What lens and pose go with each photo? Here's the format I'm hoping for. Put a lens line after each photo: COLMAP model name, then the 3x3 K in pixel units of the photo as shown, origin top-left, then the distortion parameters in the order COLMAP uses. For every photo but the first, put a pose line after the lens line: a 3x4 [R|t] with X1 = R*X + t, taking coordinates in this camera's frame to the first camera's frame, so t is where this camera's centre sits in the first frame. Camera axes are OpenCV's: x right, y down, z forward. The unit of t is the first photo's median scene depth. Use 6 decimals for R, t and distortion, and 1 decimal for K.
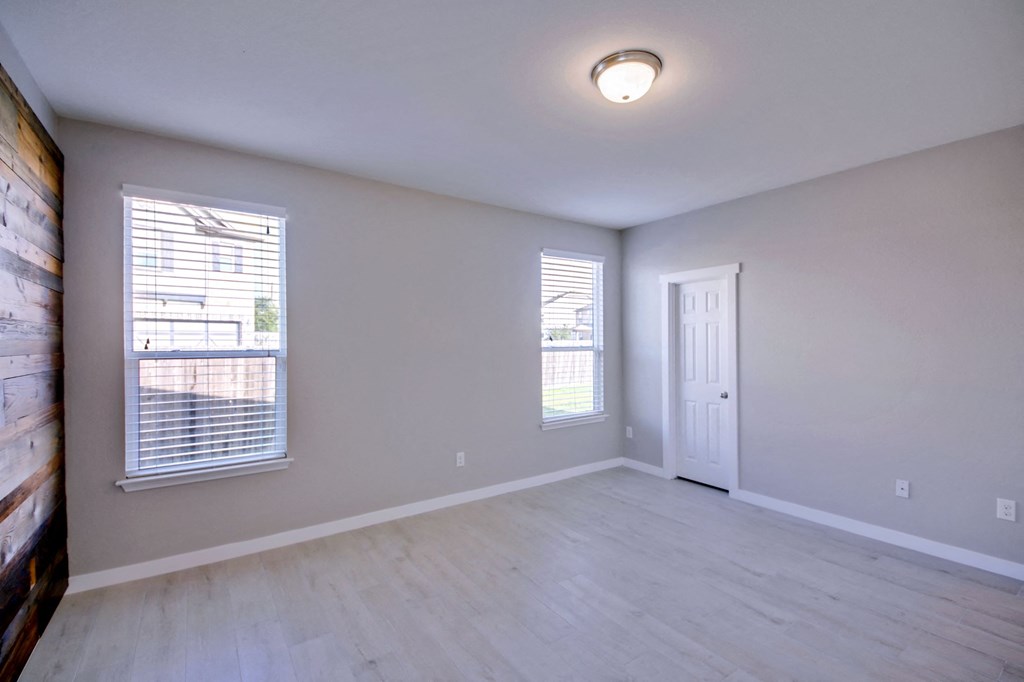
lens RADIAL K [[472.6, 0, 516.8], [0, 472.6, 341.3], [0, 0, 1]] dist [-0.003094, -0.000832]
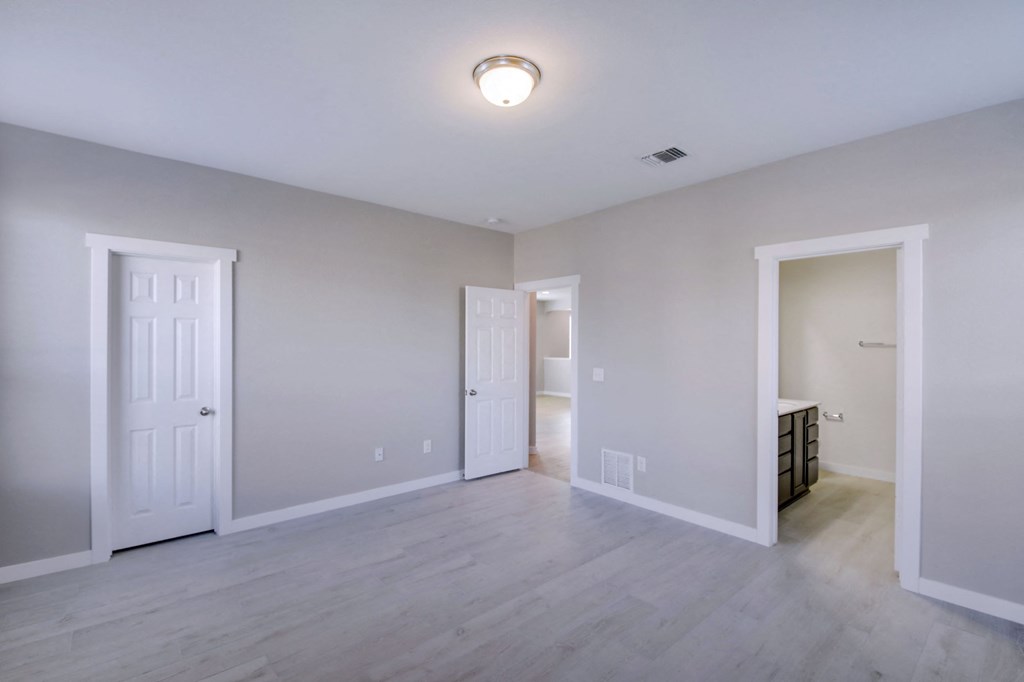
lens RADIAL K [[472.6, 0, 511.3], [0, 472.6, 346.0], [0, 0, 1]] dist [-0.003094, -0.000832]
pose [[-0.140651, -0.004745, 0.990048, -0.417776], [-0.006669, 0.999970, 0.003845, -0.001931], [-0.990037, -0.006062, -0.140678, 0.617581]]
